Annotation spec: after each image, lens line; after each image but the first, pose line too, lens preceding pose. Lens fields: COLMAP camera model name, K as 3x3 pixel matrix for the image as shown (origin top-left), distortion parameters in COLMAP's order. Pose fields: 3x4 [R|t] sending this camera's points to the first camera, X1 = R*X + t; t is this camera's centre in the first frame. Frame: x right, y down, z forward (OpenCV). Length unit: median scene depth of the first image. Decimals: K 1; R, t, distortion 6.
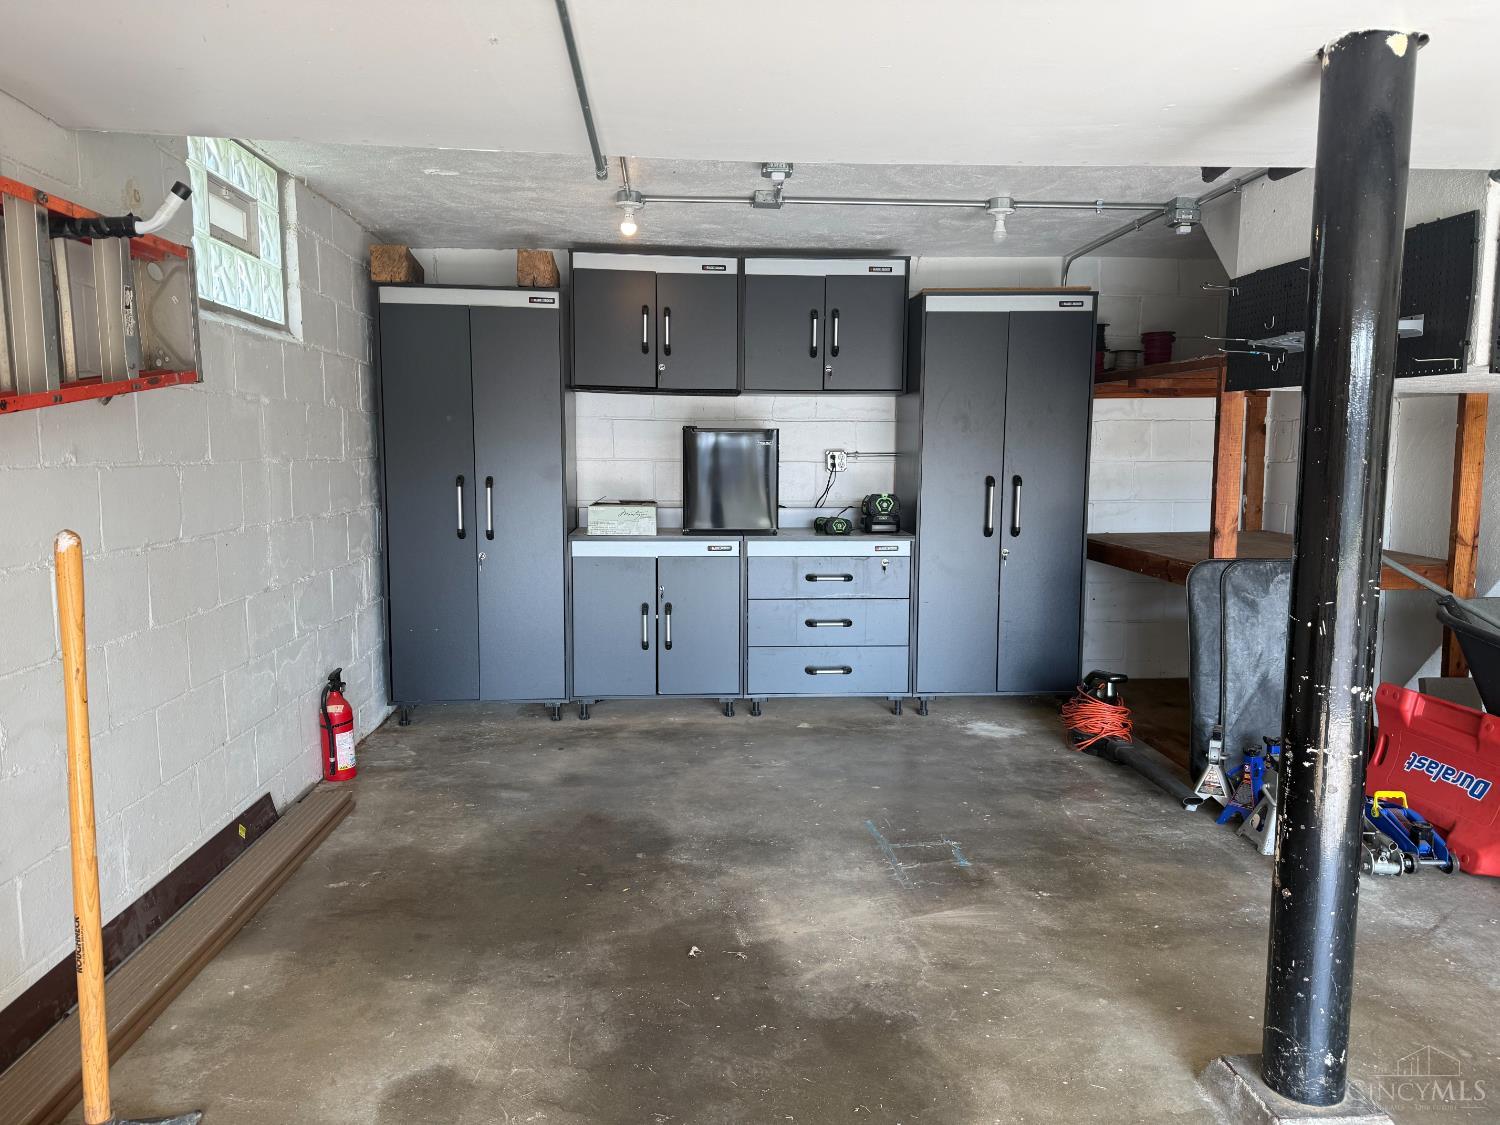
lens RADIAL K [[1041.5, 0, 752.0], [0, 1041.5, 553.8], [0, 0, 1]] dist [0.013158, 0.001005]
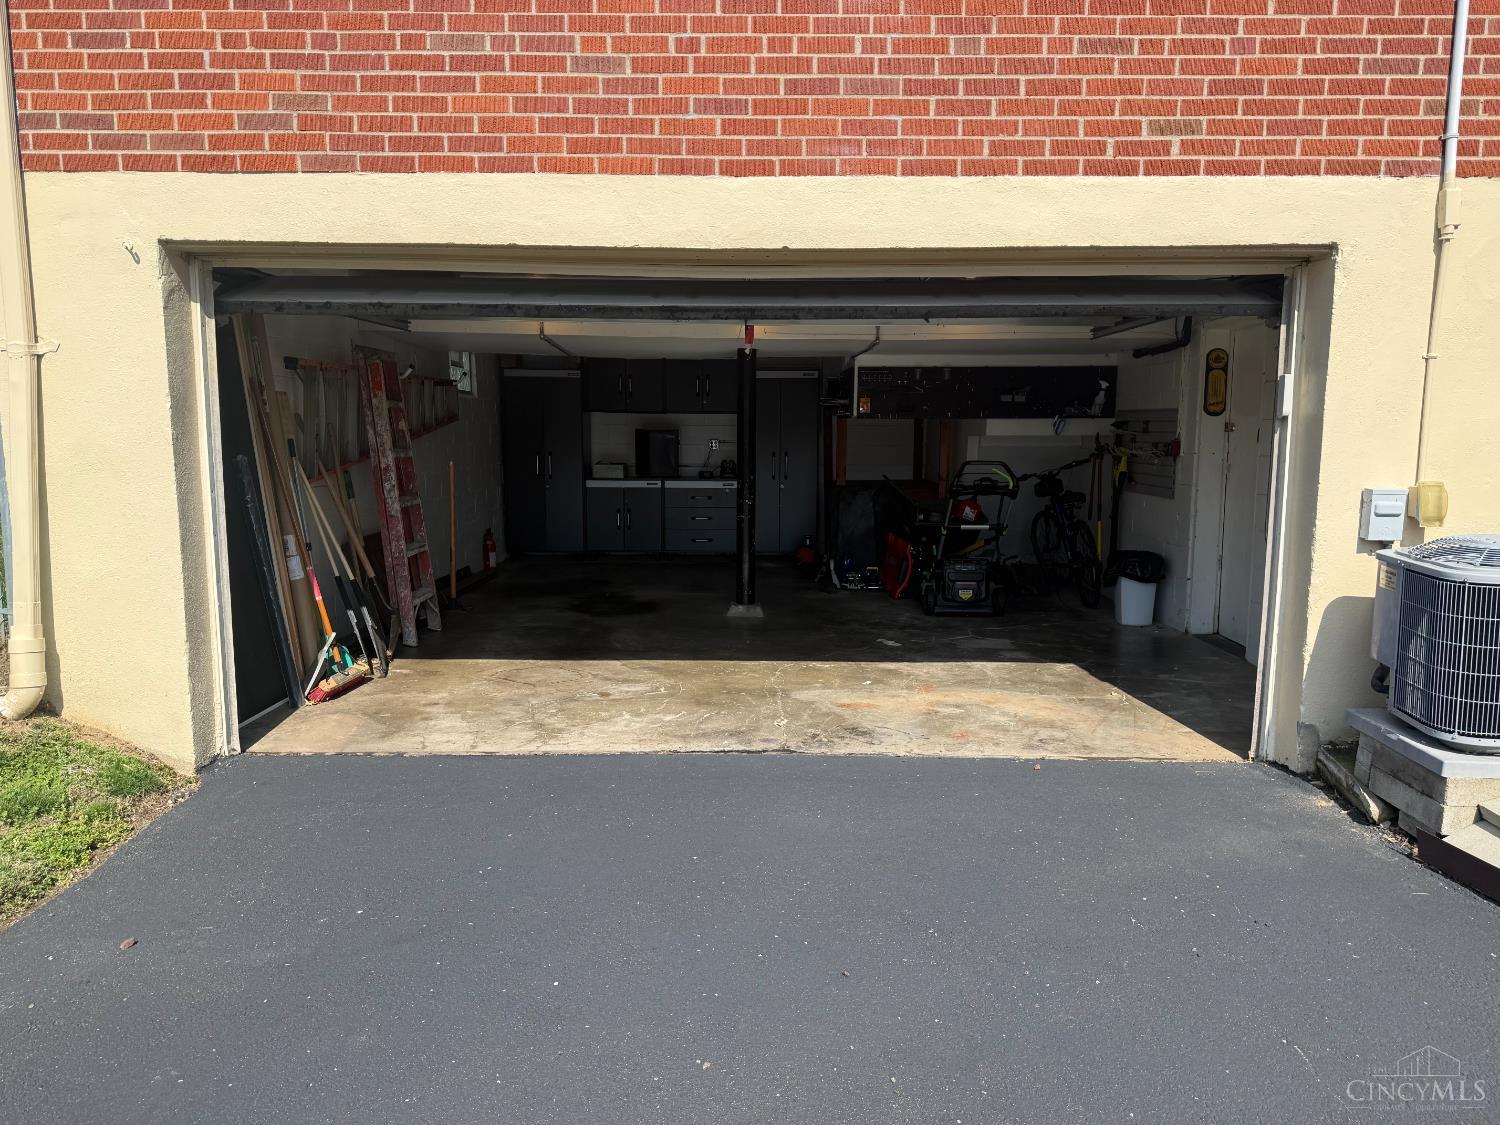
lens RADIAL K [[1041.5, 0, 751.3], [0, 1041.5, 570.9], [0, 0, 1]] dist [0.013158, 0.001005]
pose [[0.996728, 0.011656, -0.079989, 0.361258], [-0.009054, 0.999420, 0.032824, 0.105697], [0.080326, -0.031992, 0.996255, -1.210352]]
